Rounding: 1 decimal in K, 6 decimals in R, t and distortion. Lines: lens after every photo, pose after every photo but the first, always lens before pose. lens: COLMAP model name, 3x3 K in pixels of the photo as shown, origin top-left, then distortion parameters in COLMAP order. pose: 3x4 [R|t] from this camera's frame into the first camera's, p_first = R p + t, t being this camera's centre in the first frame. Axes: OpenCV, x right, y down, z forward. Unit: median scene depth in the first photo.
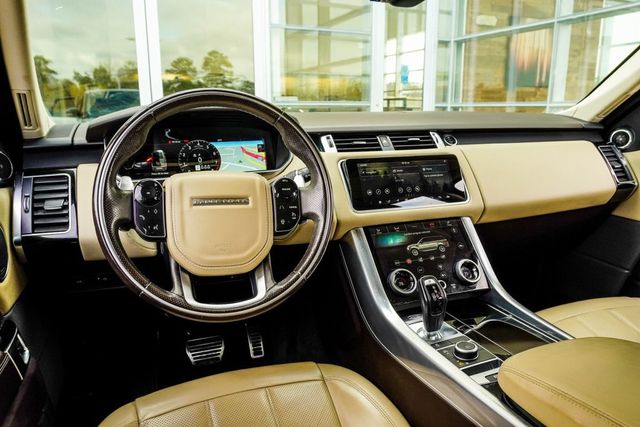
lens RADIAL K [[469.2, 0, 320.0], [0, 469.2, 213.5], [0, 0, 1]] dist [-0.028769, 0.002159]
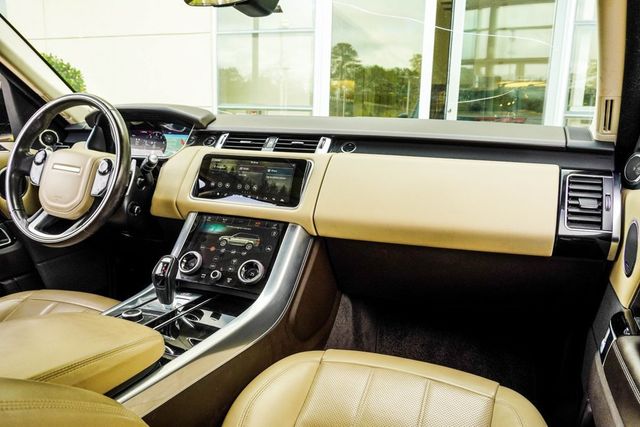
lens RADIAL K [[484.5, 0, 320.0], [0, 484.5, 213.5], [0, 0, 1]] dist [-0.004323, -0.001638]
pose [[0.734316, 0.159468, -0.659811, 1.068903], [-0.176324, 0.983459, 0.041456, -0.068410], [0.655508, 0.085899, 0.750287, 0.294972]]
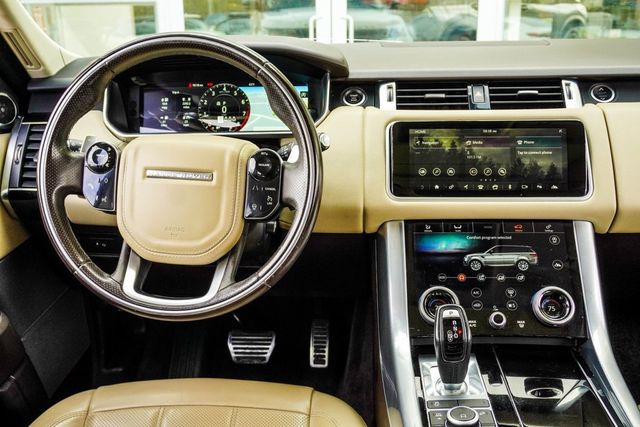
lens RADIAL K [[683.2, 0, 320.0], [0, 683.2, 213.5], [0, 0, 1]] dist [0.004613, -0.013314]
pose [[0.914965, 0.114856, -0.386842, 0.363635], [-0.078329, 0.990955, 0.108958, -0.081469], [0.395858, -0.069392, 0.915686, 0.002775]]
